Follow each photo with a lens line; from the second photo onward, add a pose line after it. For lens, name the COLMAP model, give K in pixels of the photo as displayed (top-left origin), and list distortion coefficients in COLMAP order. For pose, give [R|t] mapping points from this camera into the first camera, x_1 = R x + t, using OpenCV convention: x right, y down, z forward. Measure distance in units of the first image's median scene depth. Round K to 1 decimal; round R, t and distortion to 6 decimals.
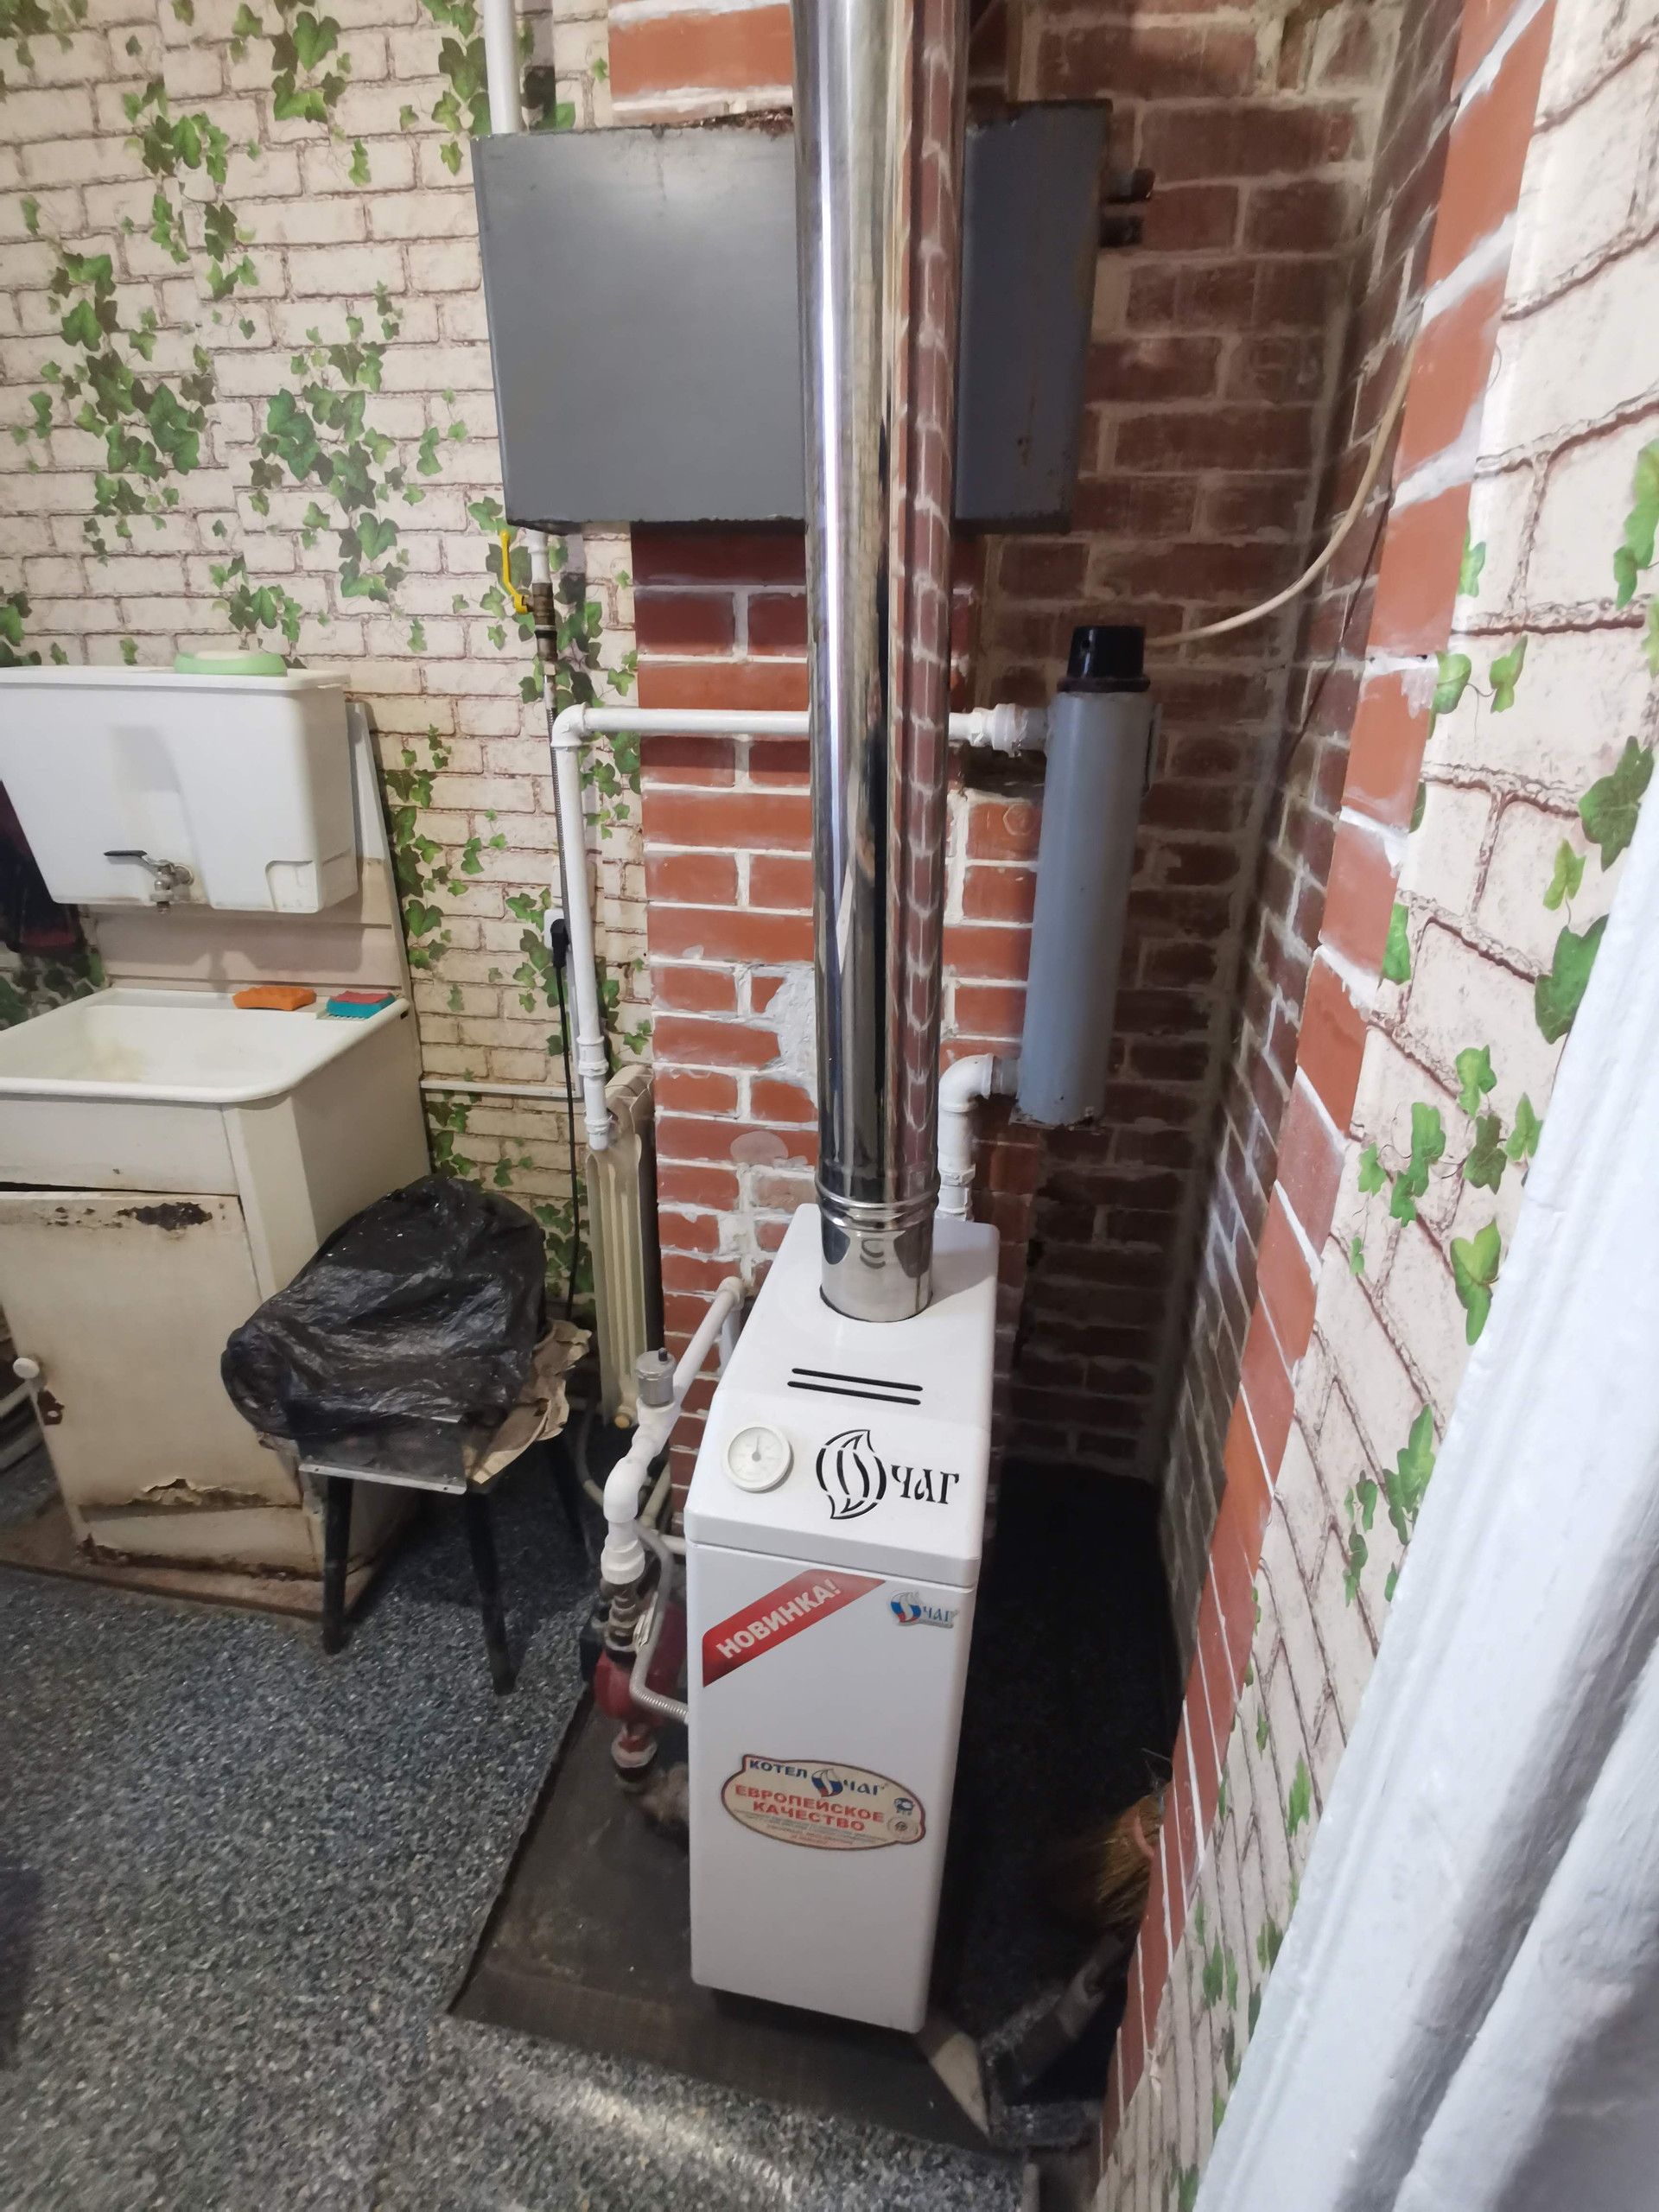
lens RADIAL K [[1040.8, 0, 833.8], [0, 1040.8, 1075.8], [0, 0, 1]] dist [-0.005015, -0.007444]
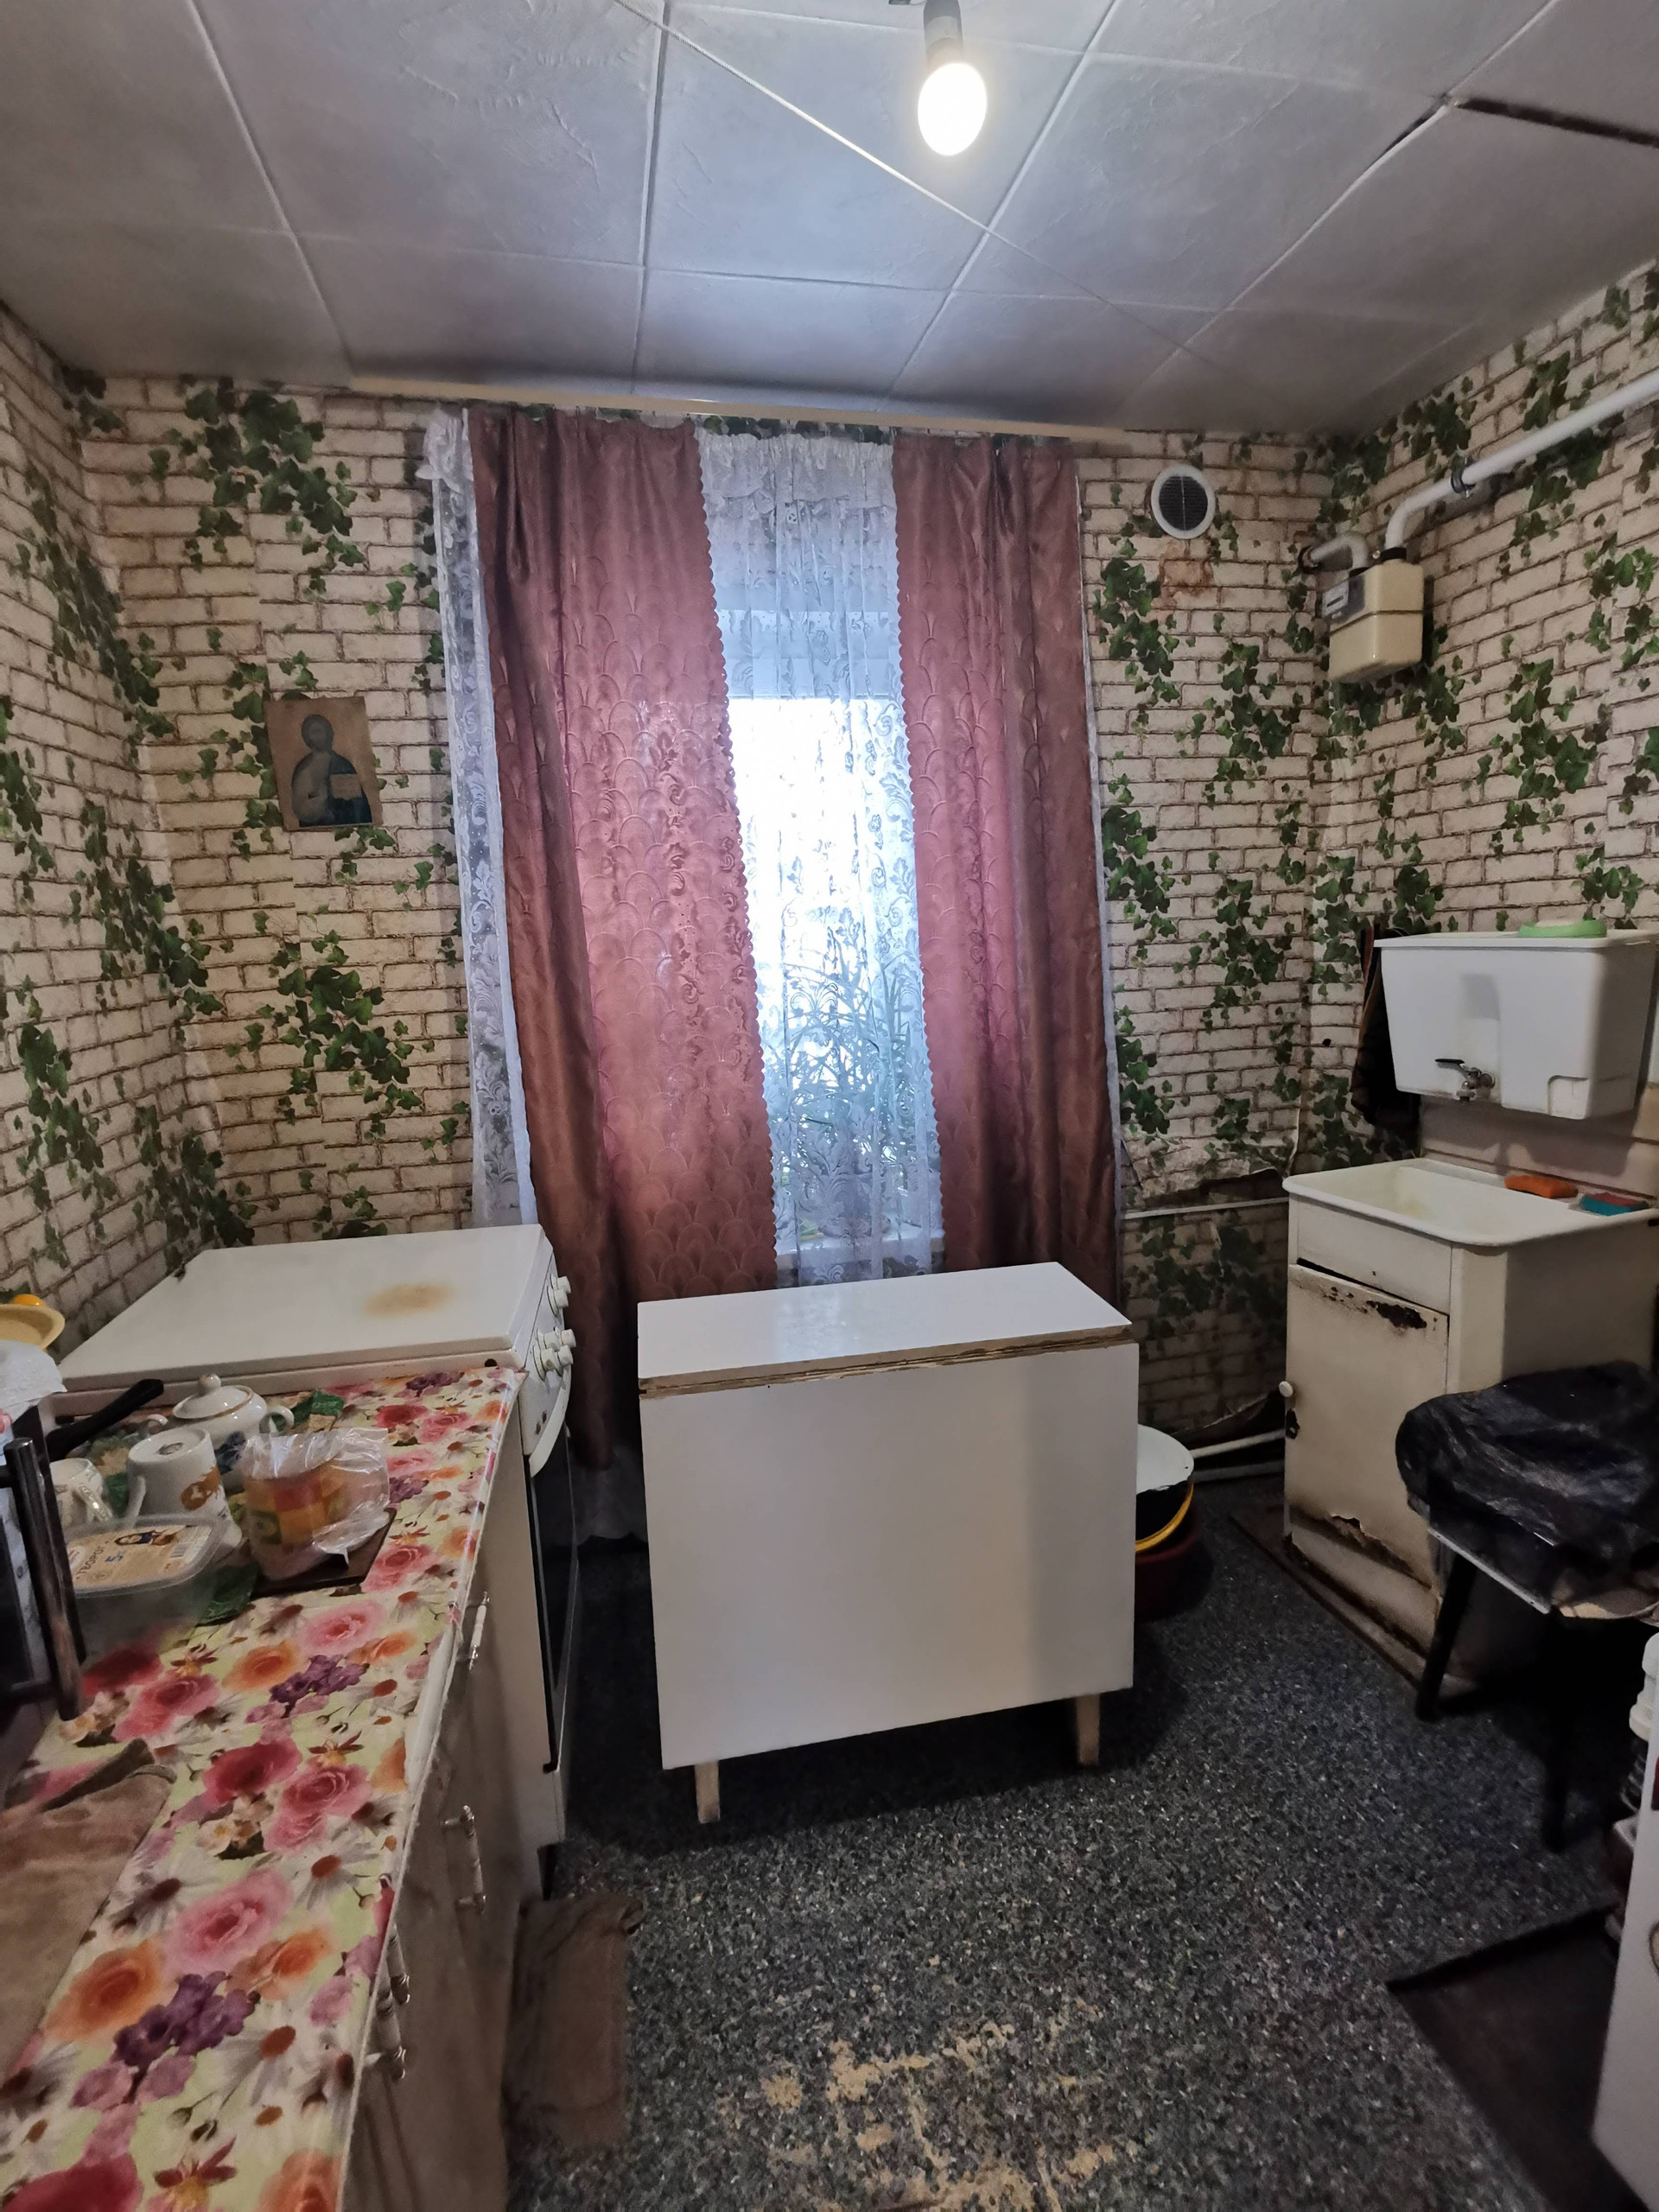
lens RADIAL K [[1078.5, 0, 829.5], [0, 1078.5, 1106.0], [0, 0, 1]] dist [0.089289, -0.034858]
pose [[0.365565, 0.115779, -0.923557, 0.412689], [-0.291709, 0.956497, 0.004444, 0.085210], [0.883894, 0.267785, 0.383436, -0.309239]]
